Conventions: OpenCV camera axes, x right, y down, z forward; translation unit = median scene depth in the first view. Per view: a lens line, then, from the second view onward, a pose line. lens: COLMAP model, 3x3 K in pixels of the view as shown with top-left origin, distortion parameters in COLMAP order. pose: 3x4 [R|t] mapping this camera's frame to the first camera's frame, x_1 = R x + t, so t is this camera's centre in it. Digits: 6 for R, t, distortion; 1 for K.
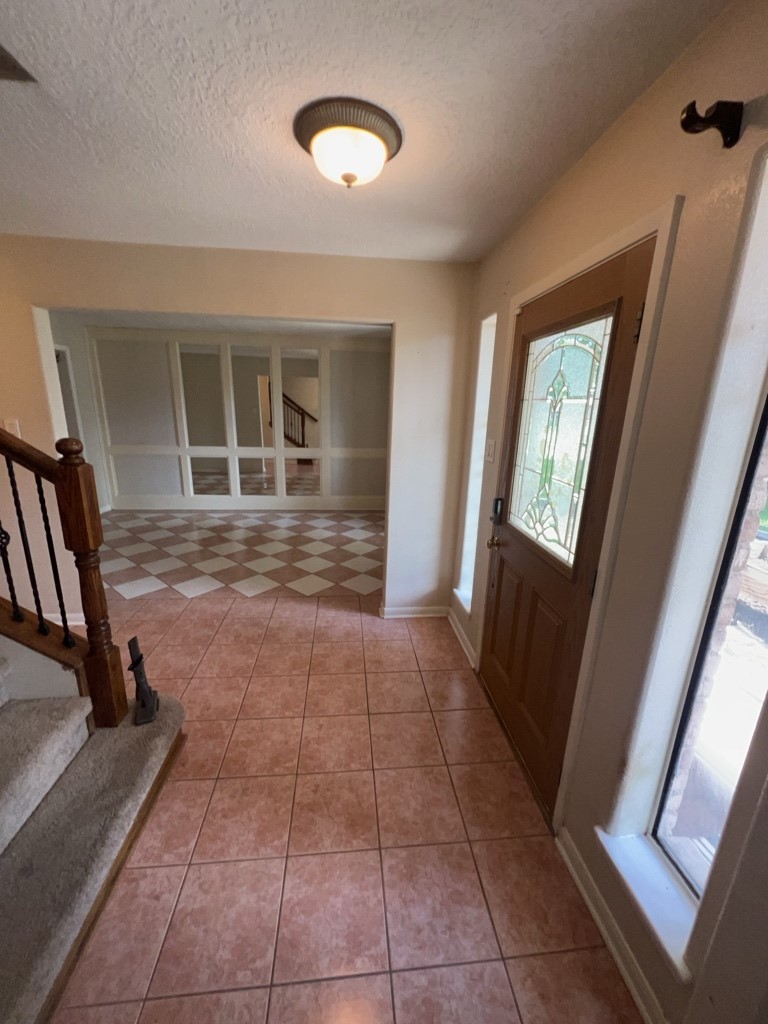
lens RADIAL K [[405.2, 0, 384.0], [0, 405.2, 512.0], [0, 0, 1]] dist [-0.000955, -0.000357]
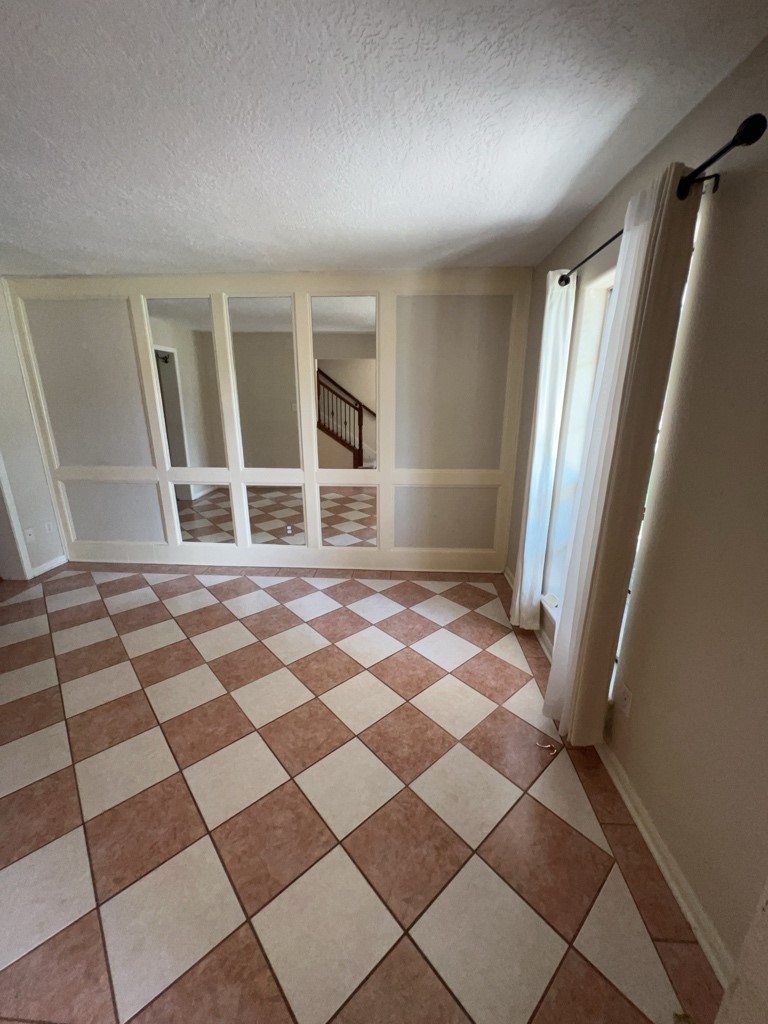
lens RADIAL K [[405.2, 0, 384.0], [0, 405.2, 512.0], [0, 0, 1]] dist [-0.000955, -0.000357]
pose [[0.987565, 0.016957, -0.156295, -0.094259], [-0.013978, 0.999699, 0.020142, -0.185871], [0.156590, -0.017706, 0.987505, 0.724365]]
